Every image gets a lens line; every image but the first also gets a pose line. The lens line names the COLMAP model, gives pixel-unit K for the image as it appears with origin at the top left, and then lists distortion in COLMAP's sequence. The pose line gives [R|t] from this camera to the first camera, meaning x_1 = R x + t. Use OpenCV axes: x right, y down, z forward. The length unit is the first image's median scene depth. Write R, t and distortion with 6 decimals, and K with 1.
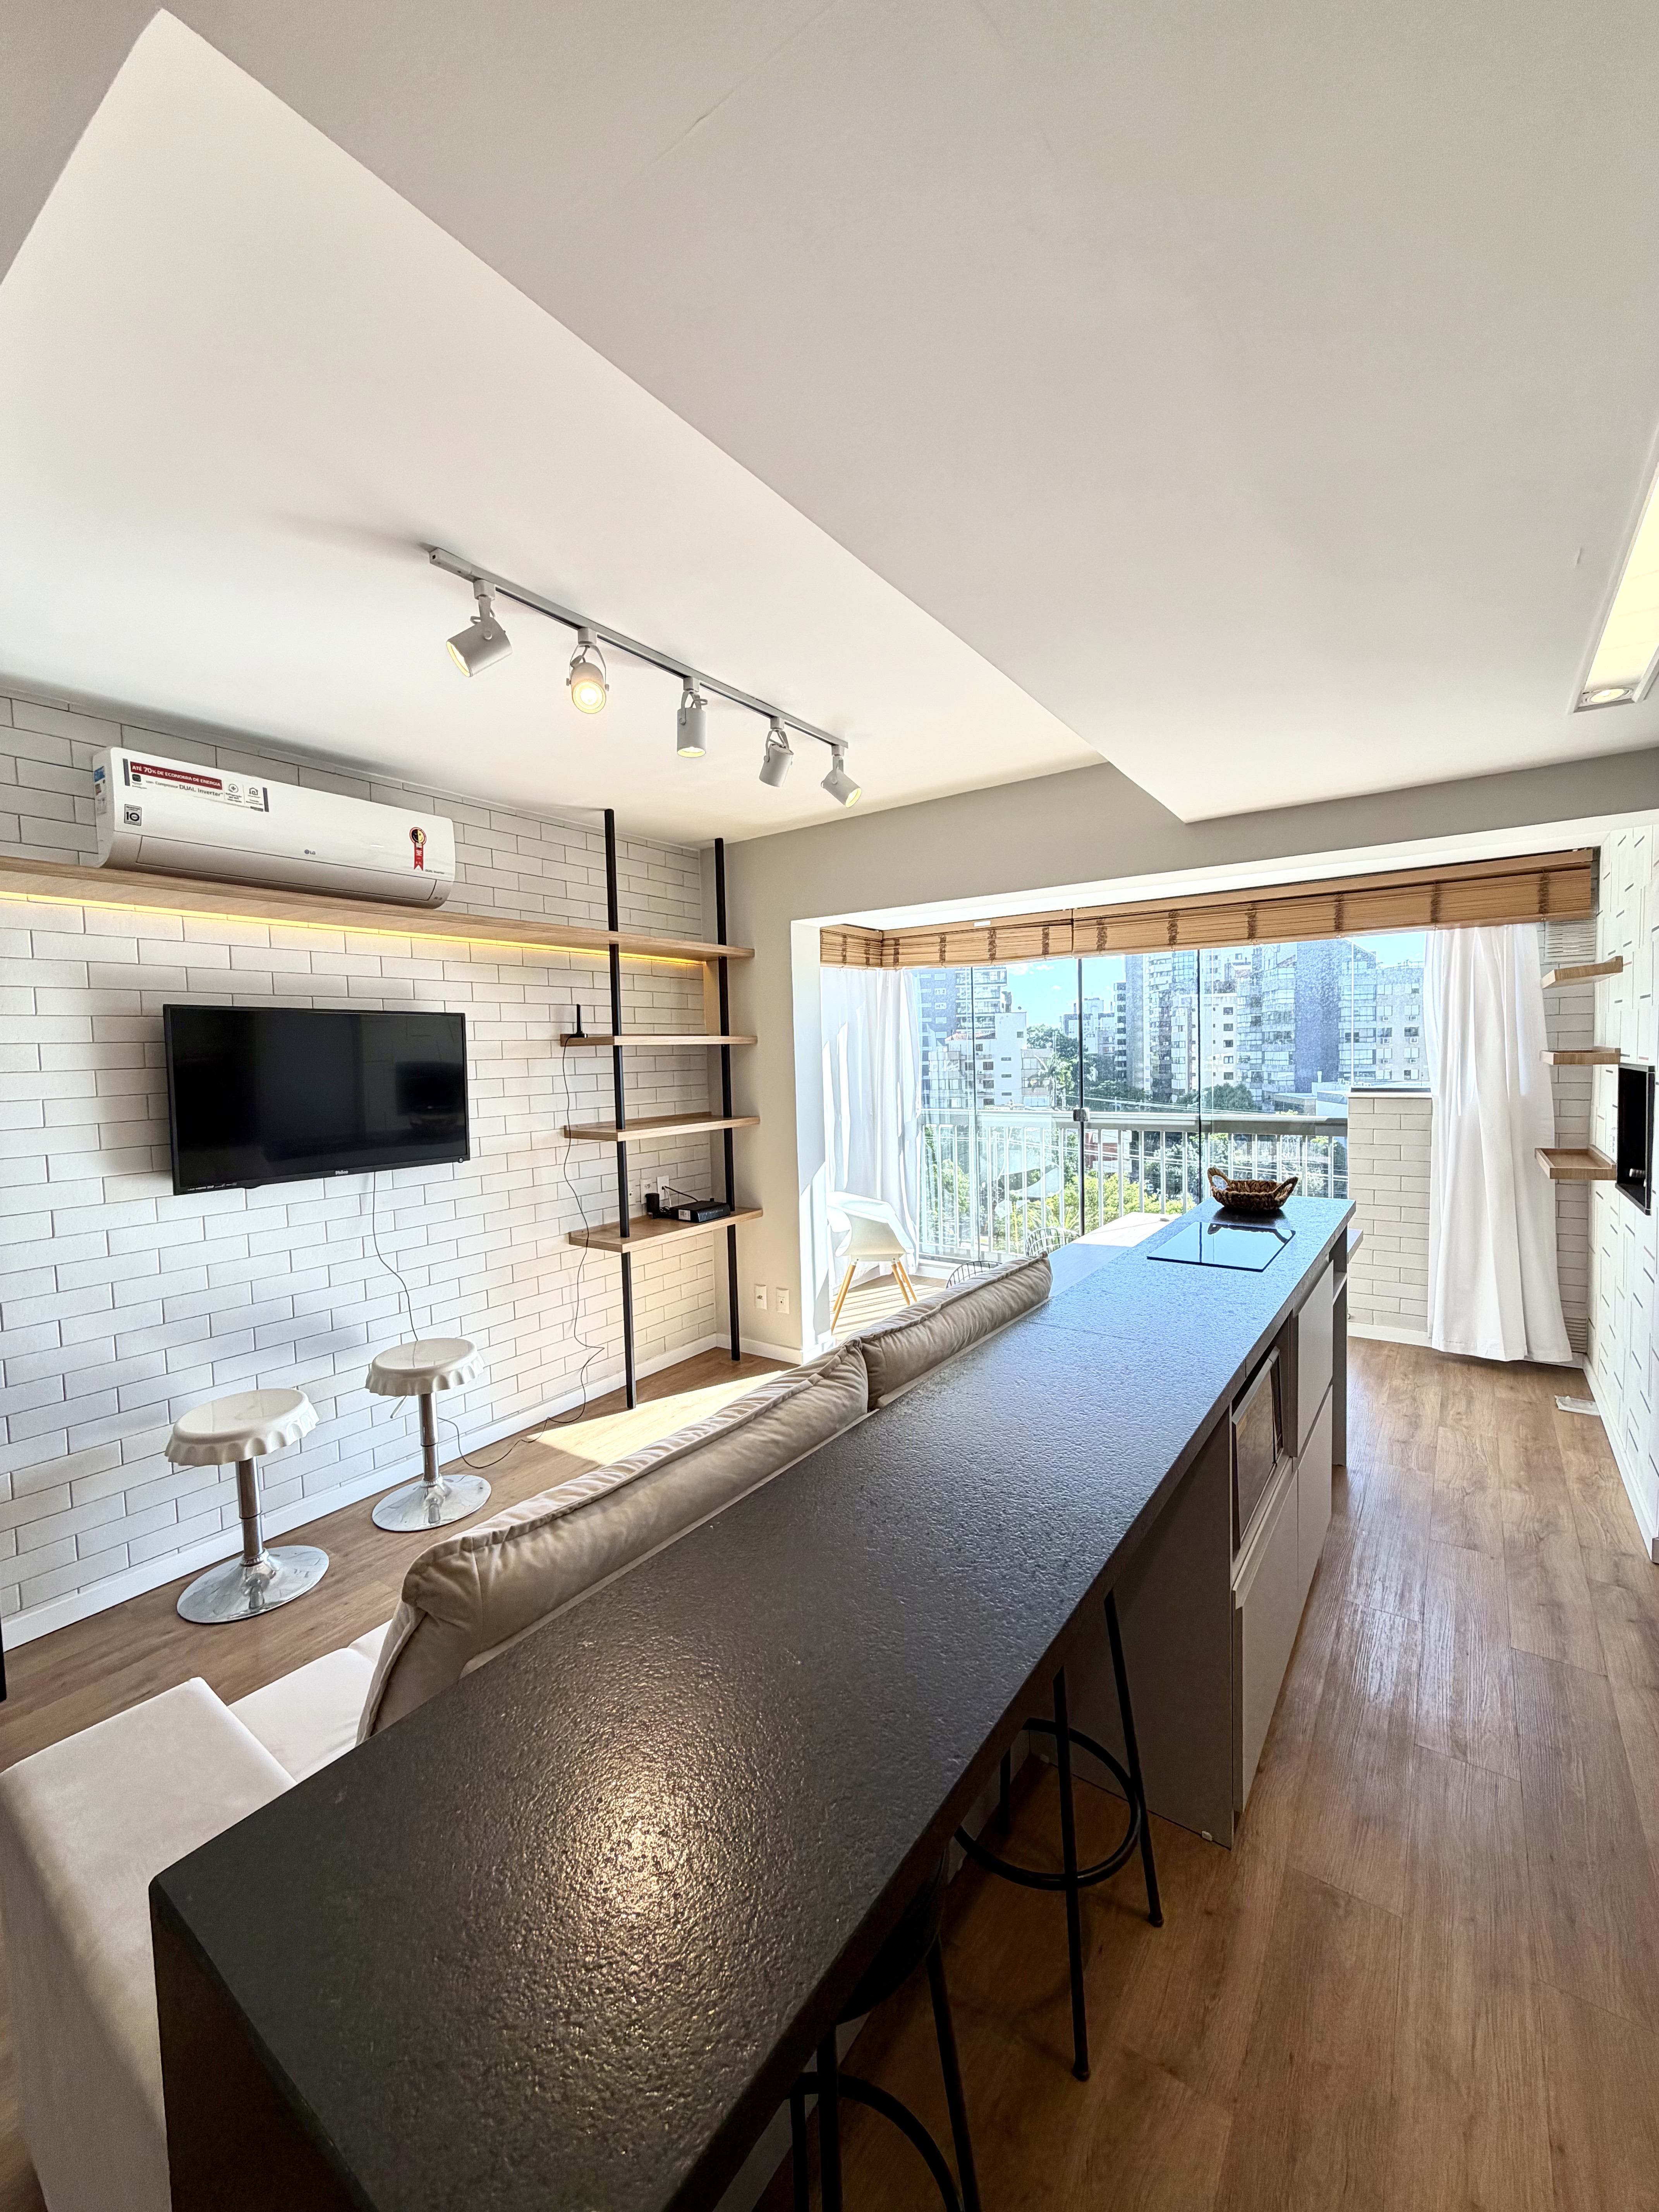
lens RADIAL K [[880.3, 0, 832.1], [0, 880.3, 1099.8], [0, 0, 1]] dist [-0.000951, 0.000293]
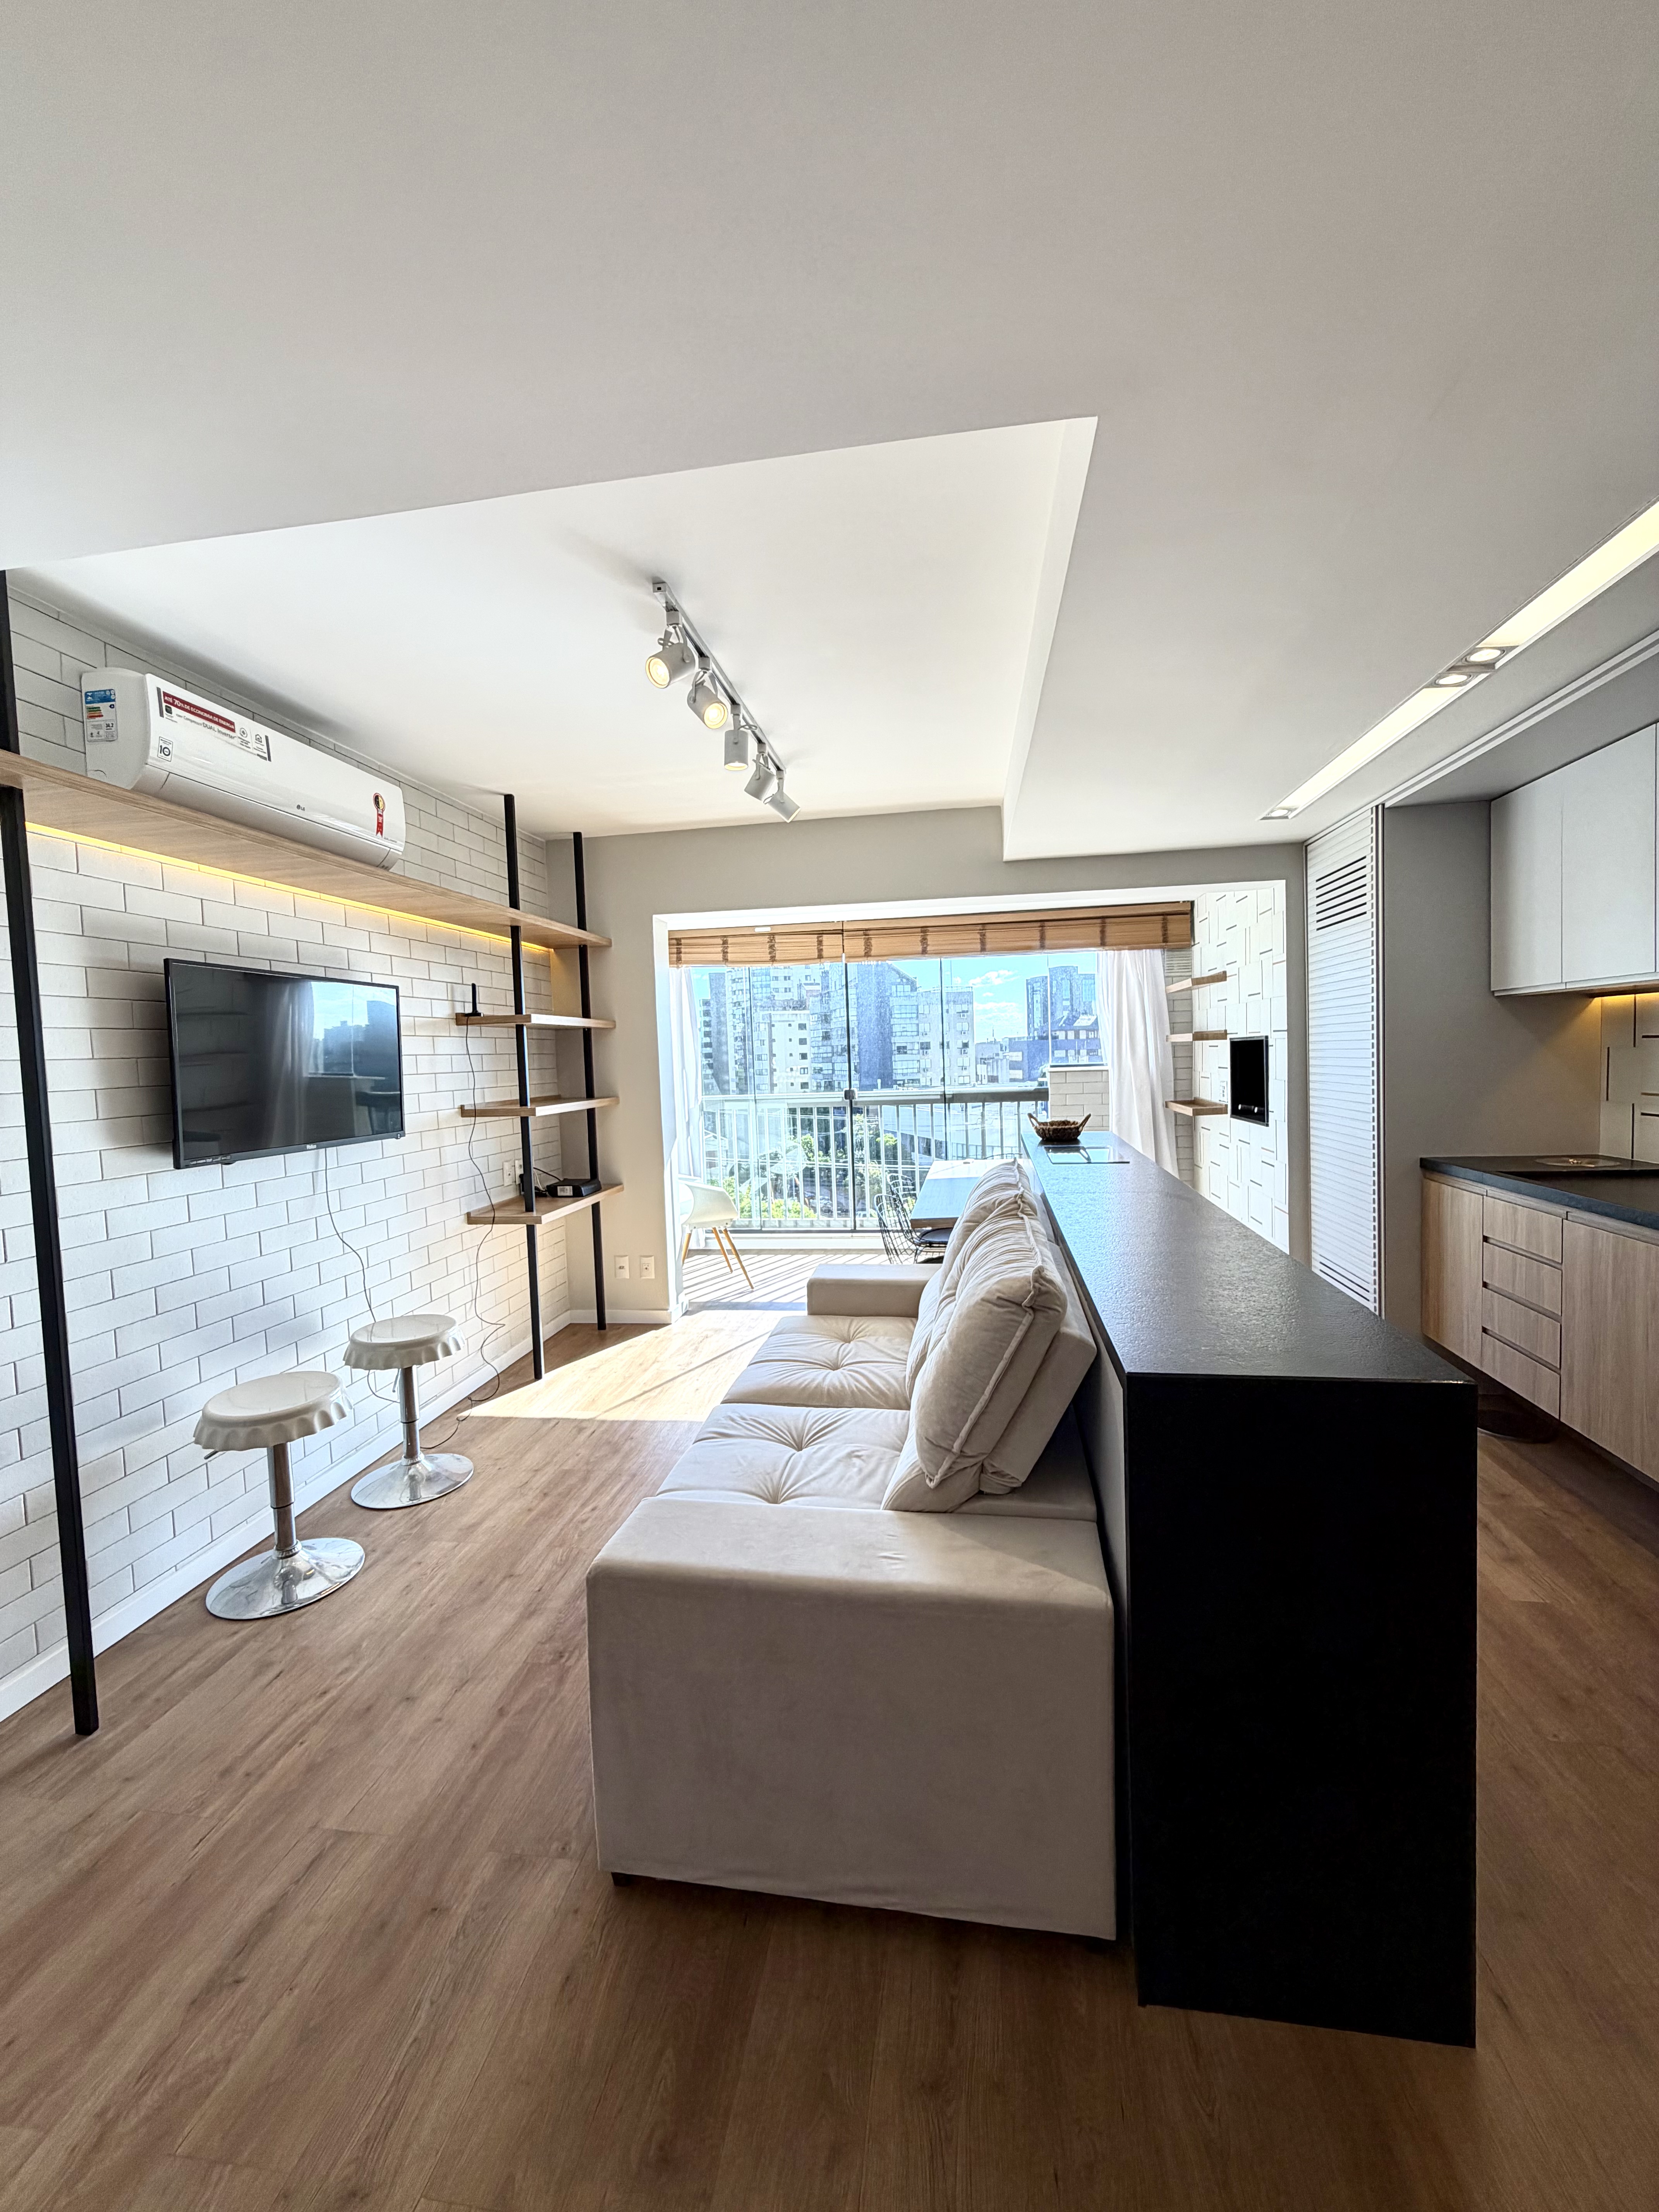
lens RADIAL K [[880.3, 0, 832.1], [0, 880.3, 1099.8], [0, 0, 1]] dist [-0.000951, 0.000293]
pose [[0.895484, -0.028013, 0.444211, -0.375478], [0.035391, 0.999339, -0.008323, 0.047263], [-0.443684, 0.023174, 0.895883, -0.078665]]
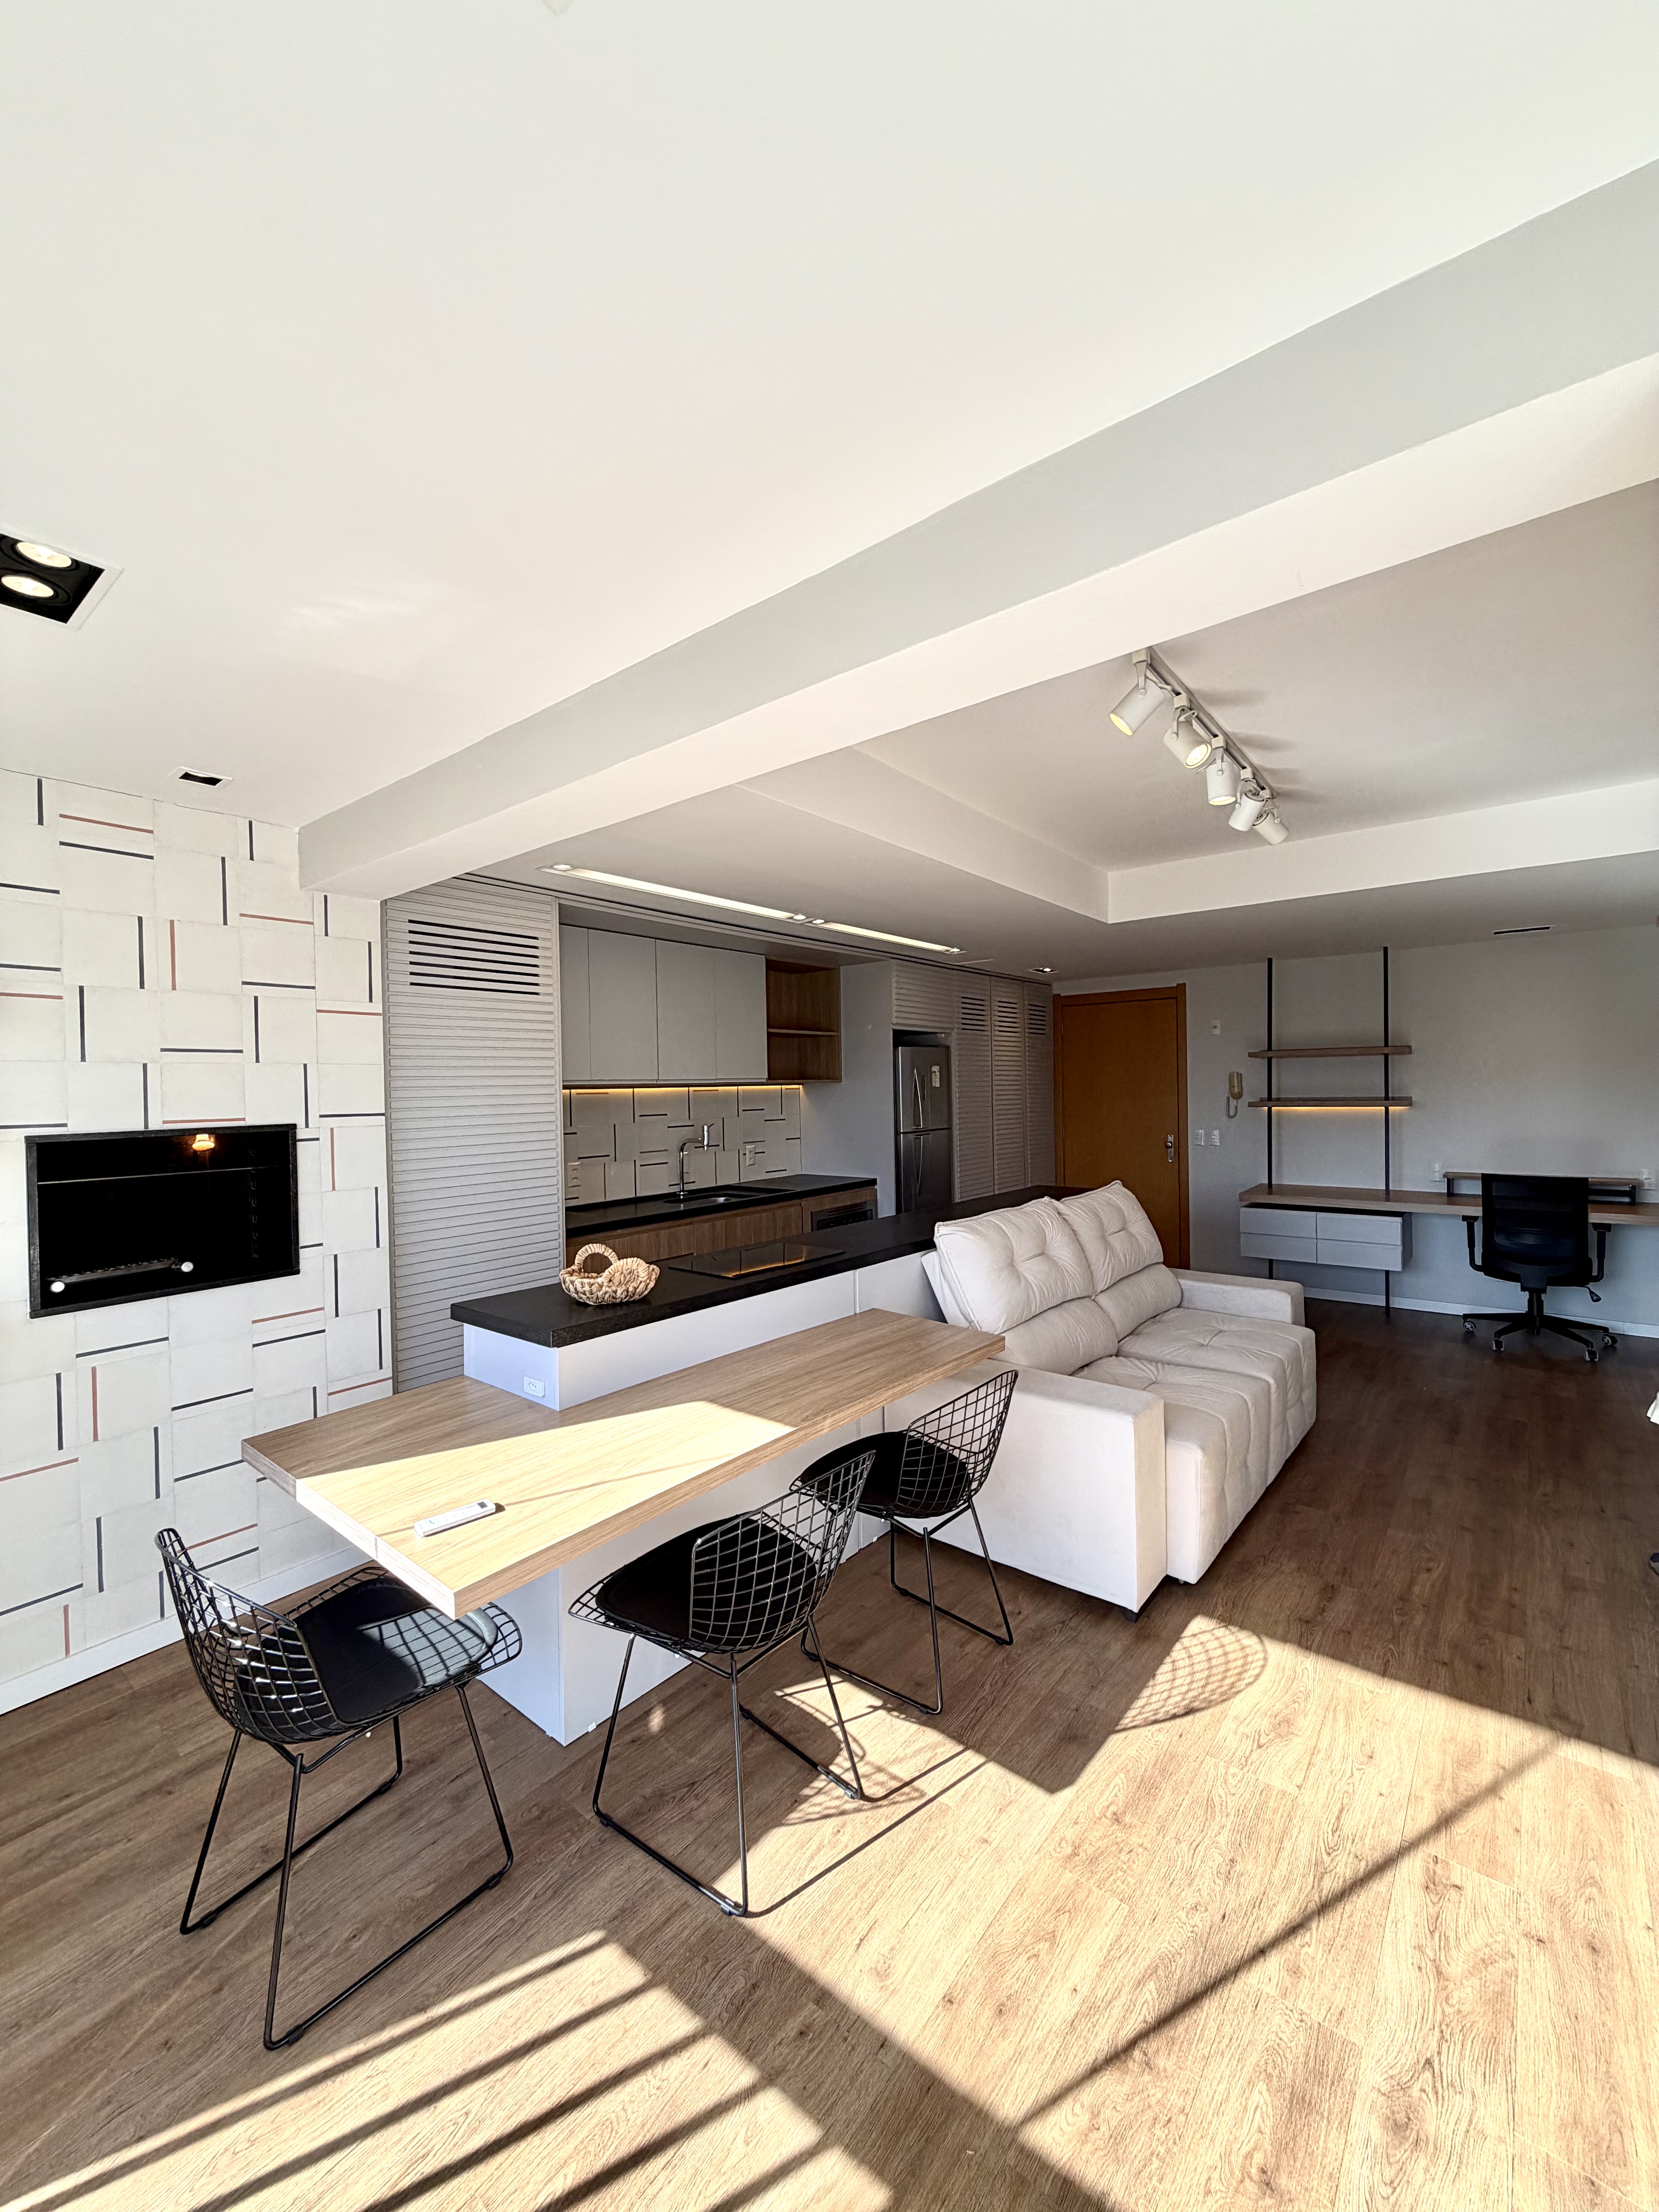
lens RADIAL K [[880.3, 0, 832.1], [0, 880.3, 1099.8], [0, 0, 1]] dist [-0.000951, 0.000293]
pose [[-0.997373, 0.047127, 0.055010, 0.187572], [0.050763, 0.996482, 0.066687, -0.071962], [-0.051674, 0.069304, -0.996256, 1.387170]]
